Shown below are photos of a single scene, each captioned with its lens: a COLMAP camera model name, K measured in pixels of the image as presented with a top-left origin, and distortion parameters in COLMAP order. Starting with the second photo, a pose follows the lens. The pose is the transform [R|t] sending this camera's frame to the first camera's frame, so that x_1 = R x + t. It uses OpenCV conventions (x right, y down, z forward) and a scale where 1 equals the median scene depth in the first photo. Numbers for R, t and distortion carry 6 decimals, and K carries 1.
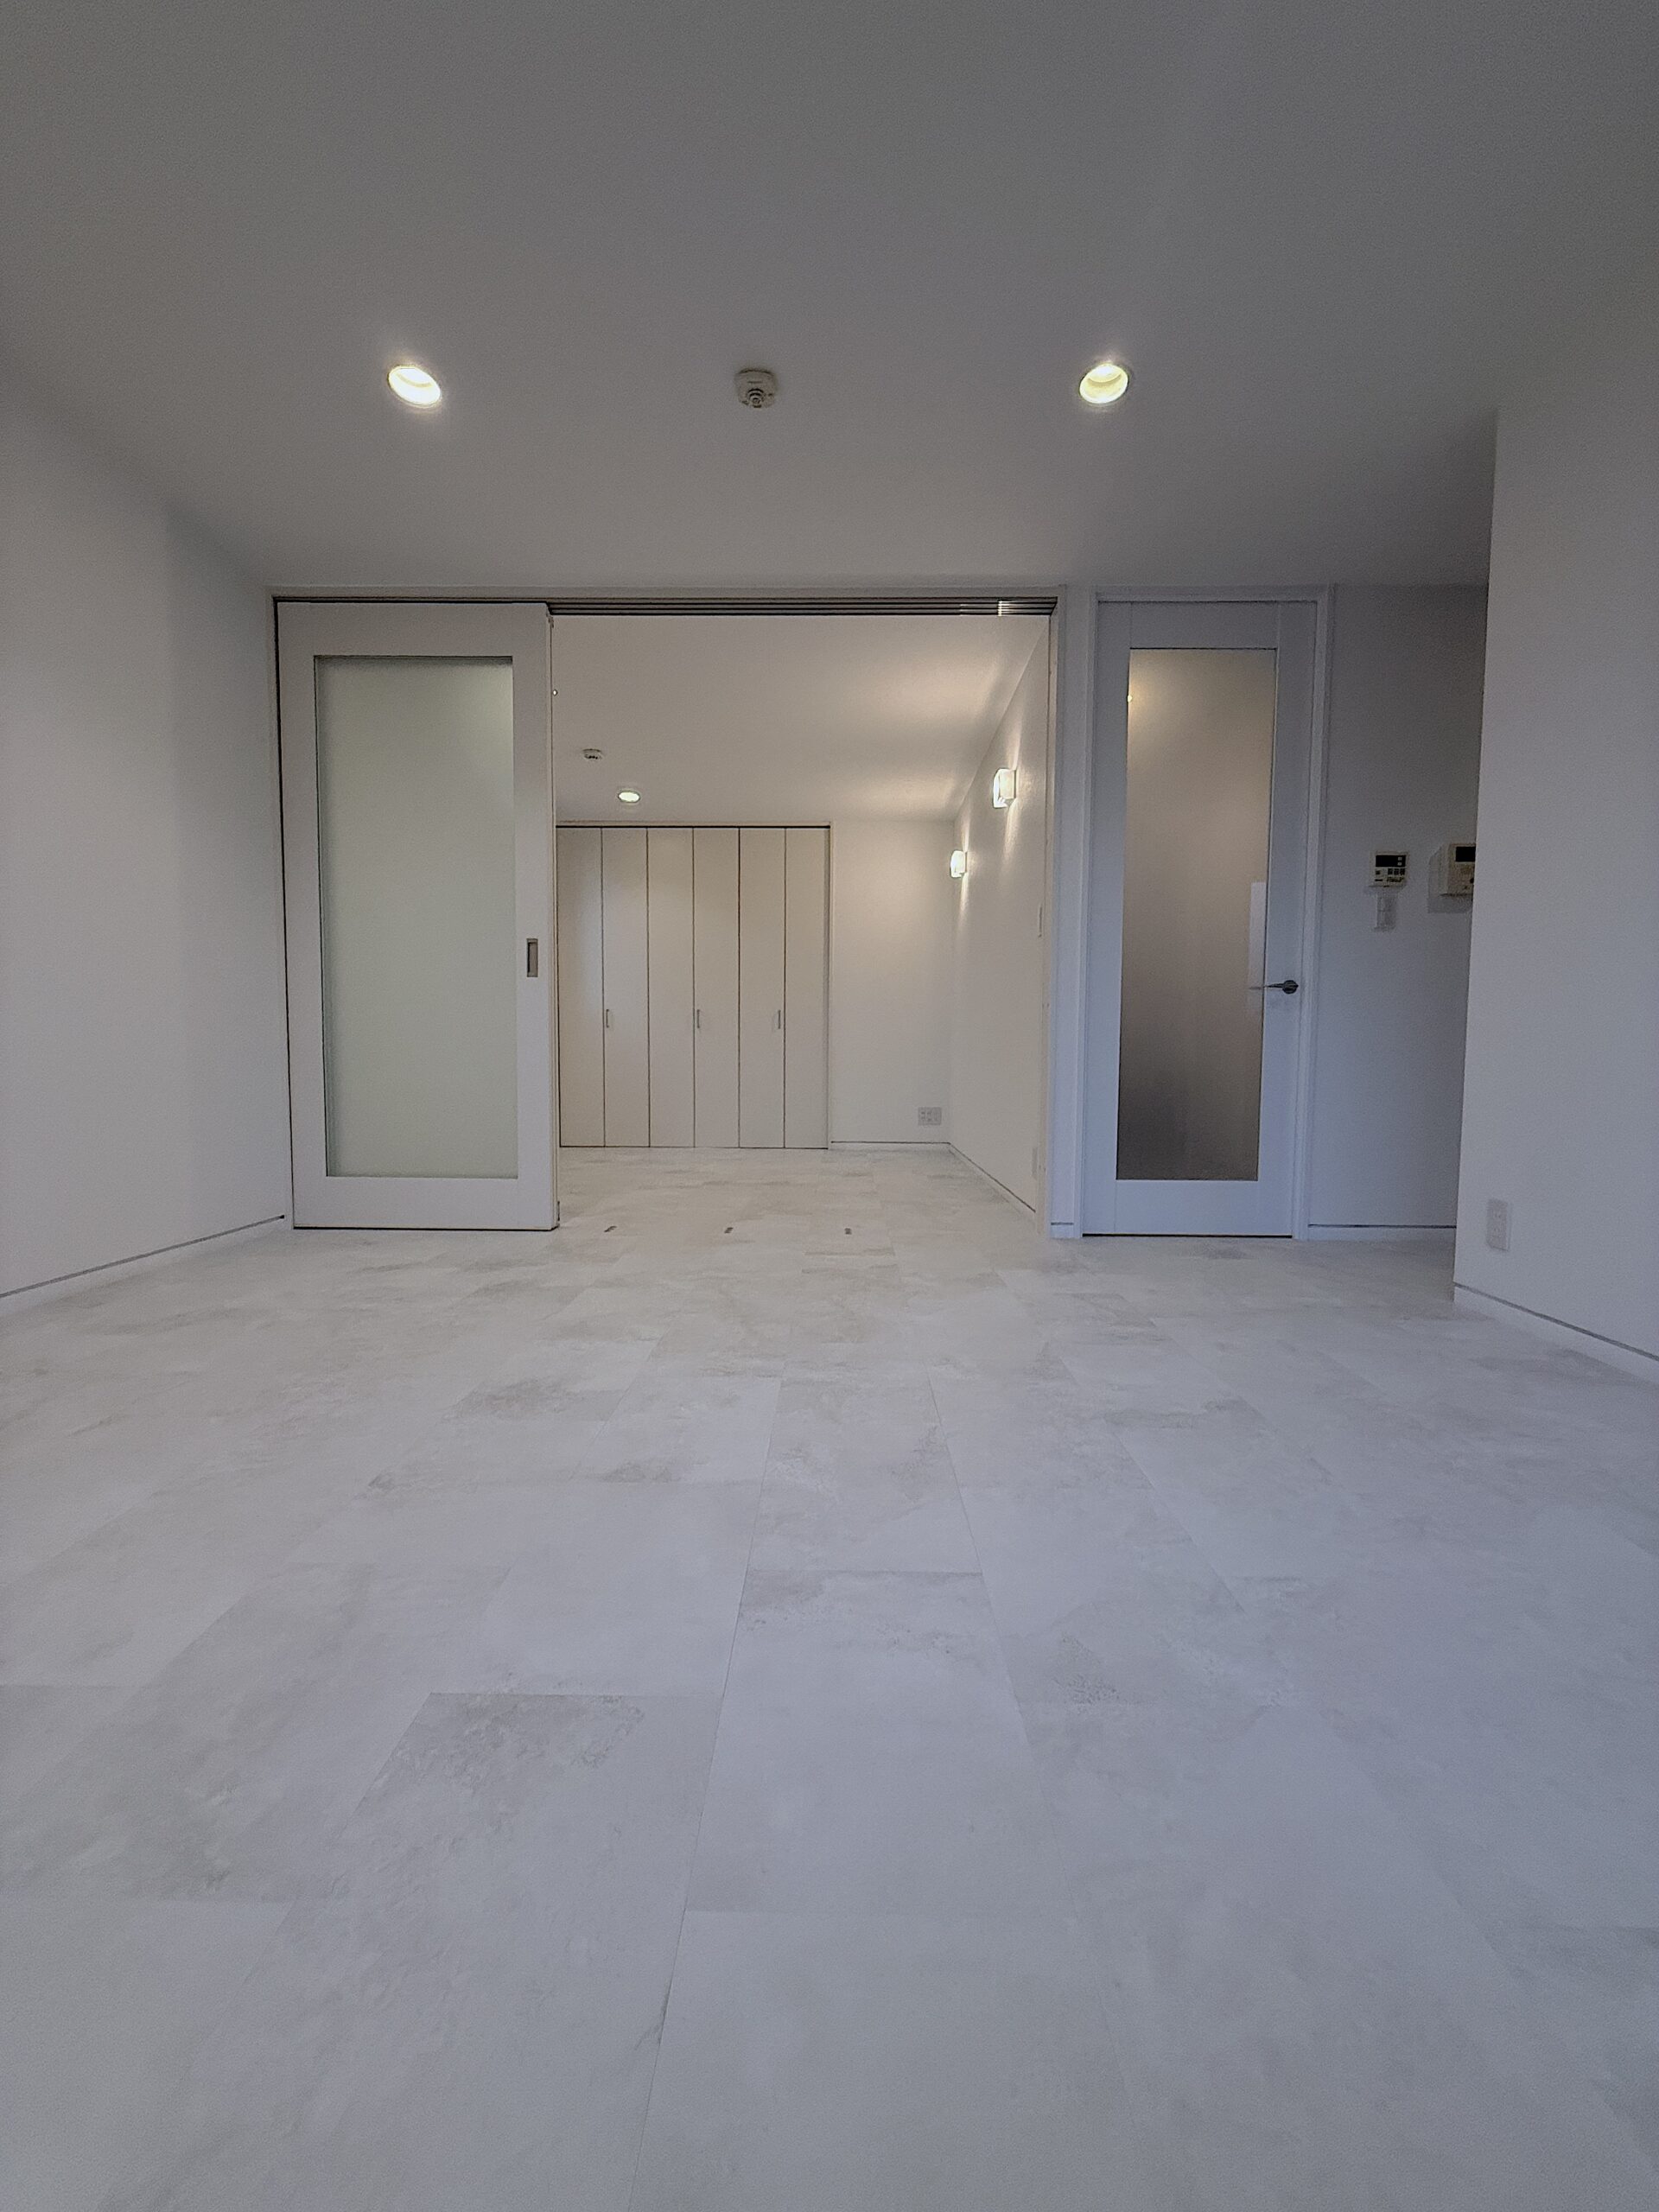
lens RADIAL K [[881.5, 0, 833.8], [0, 881.5, 1114.0], [0, 0, 1]] dist [-0.009263, 0.002119]
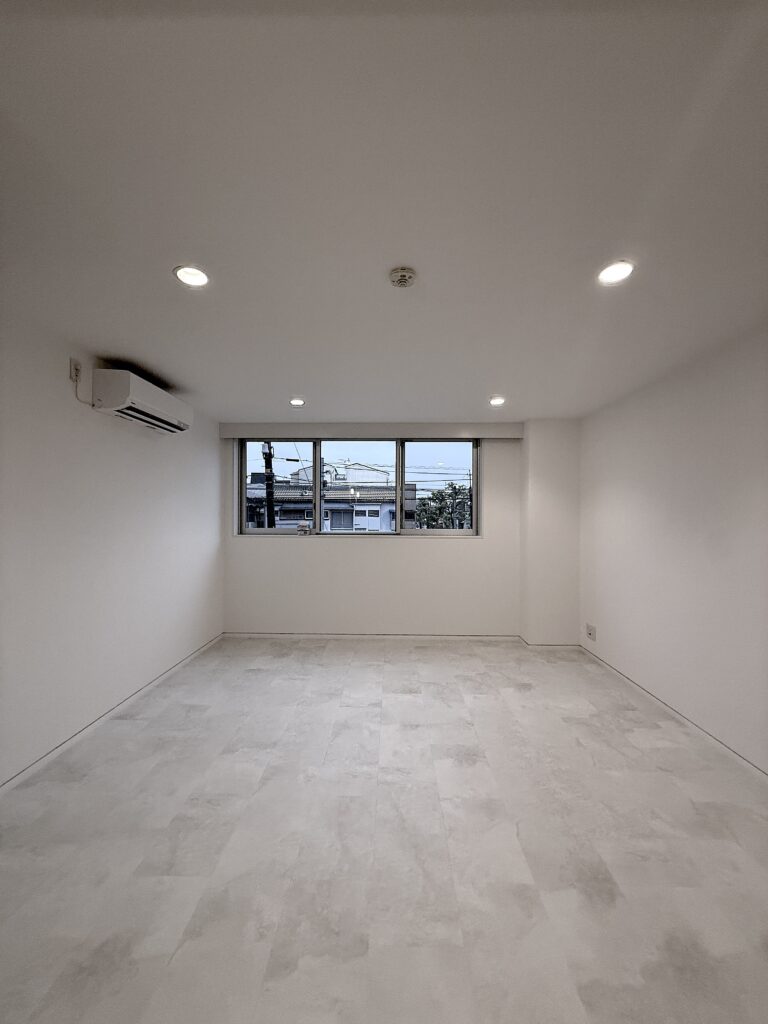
lens RADIAL K [[408.1, 0, 384.1], [0, 408.1, 511.9], [0, 0, 1]] dist [-0.009263, 0.002119]
pose [[-0.999864, -0.011019, 0.012246, -0.080940], [-0.010420, 0.998796, 0.047935, -0.511360], [-0.012760, 0.047801, -0.998775, 2.141502]]
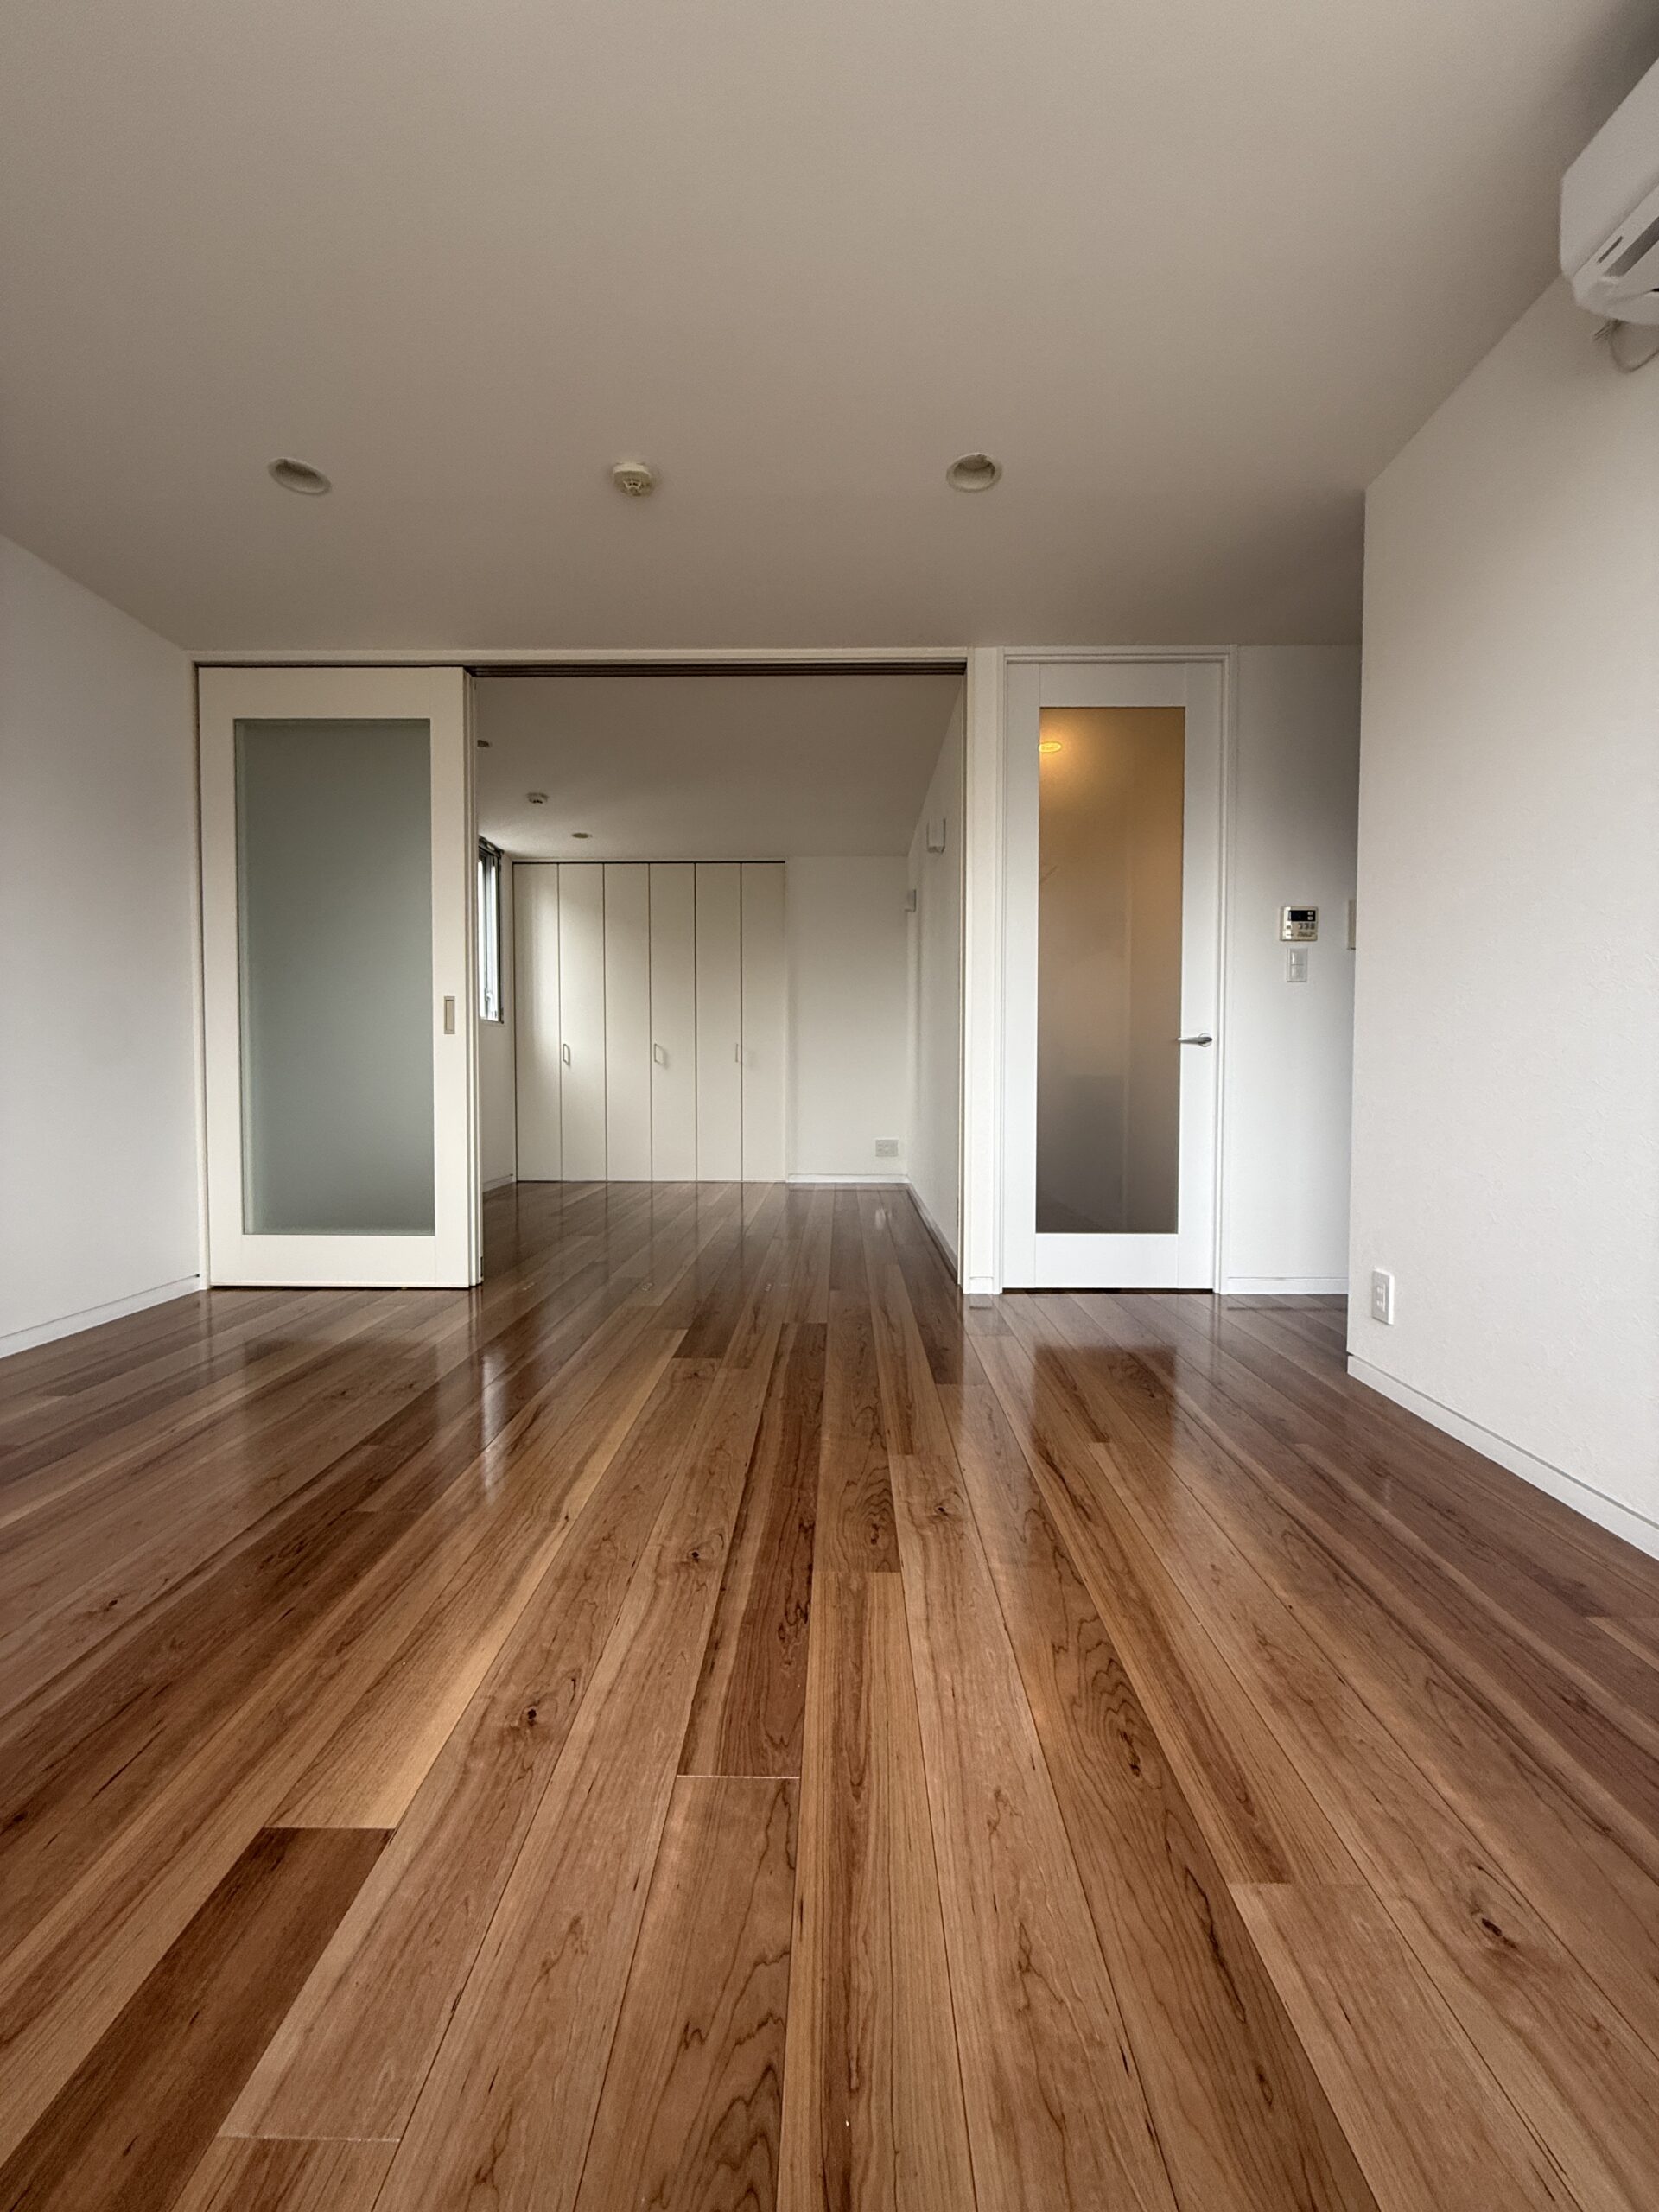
lens RADIAL K [[881.5, 0, 834.4], [0, 881.5, 1098.3], [0, 0, 1]] dist [-0.009263, 0.002119]
pose [[0.999974, -0.004735, 0.005392, 0.105535], [0.004904, 0.999482, -0.031792, -0.057284], [-0.005238, 0.031818, 0.999480, -0.000967]]
